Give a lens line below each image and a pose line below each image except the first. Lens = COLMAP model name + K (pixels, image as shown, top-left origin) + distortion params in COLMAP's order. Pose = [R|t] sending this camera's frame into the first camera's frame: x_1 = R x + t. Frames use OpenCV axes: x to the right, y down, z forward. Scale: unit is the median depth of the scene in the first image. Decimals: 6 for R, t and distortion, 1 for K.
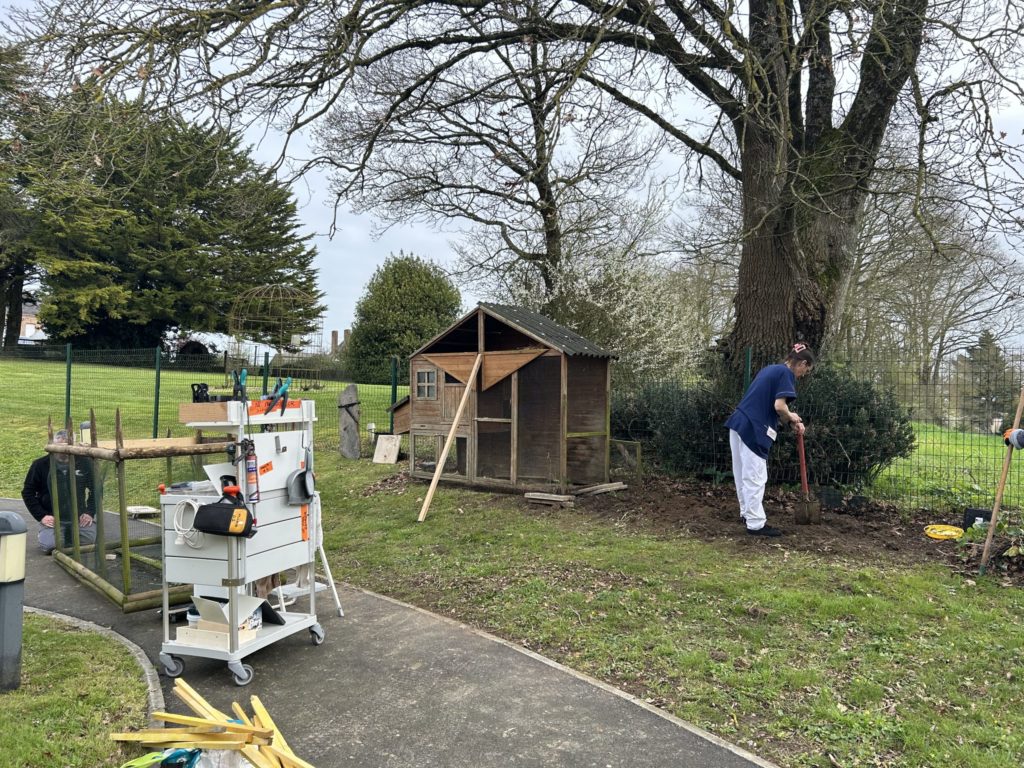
lens RADIAL K [[783.0, 0, 506.5], [0, 783.0, 387.5], [0, 0, 1]] dist [0.063017, -0.068887]
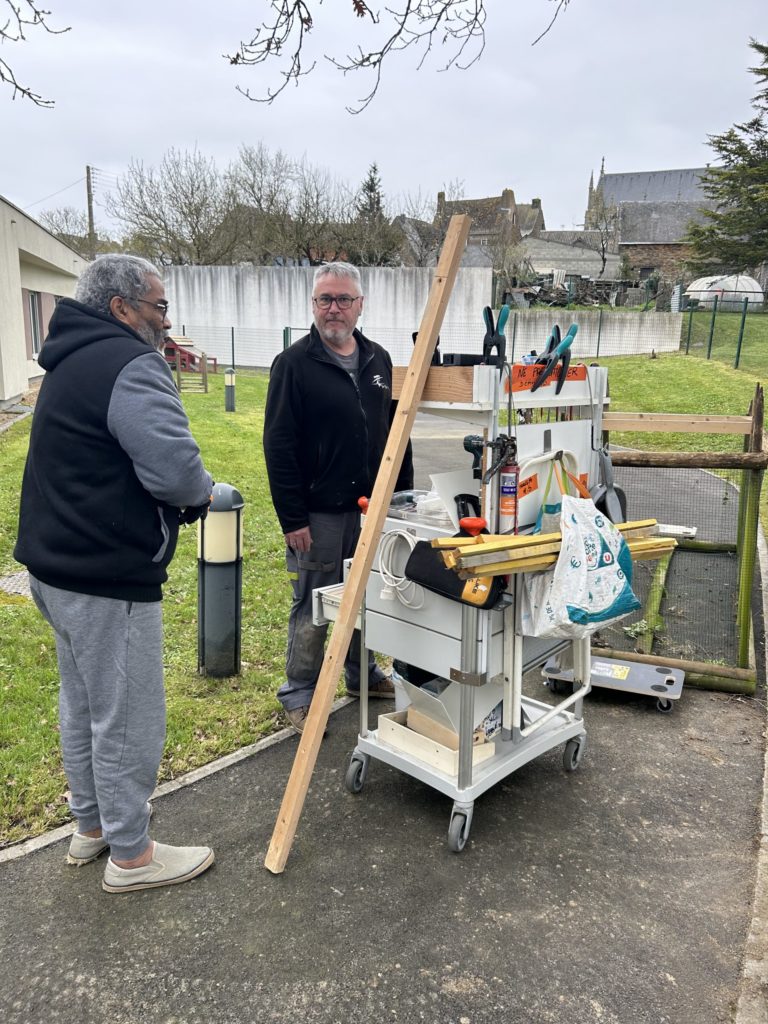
lens RADIAL K [[783.0, 0, 376.8], [0, 783.0, 511.3], [0, 0, 1]] dist [0.063017, -0.068887]
pose [[0.922555, 0.105429, -0.371184, -0.184248], [-0.030040, 0.978654, 0.203307, 0.007420], [0.384695, -0.176411, 0.906029, 0.418238]]
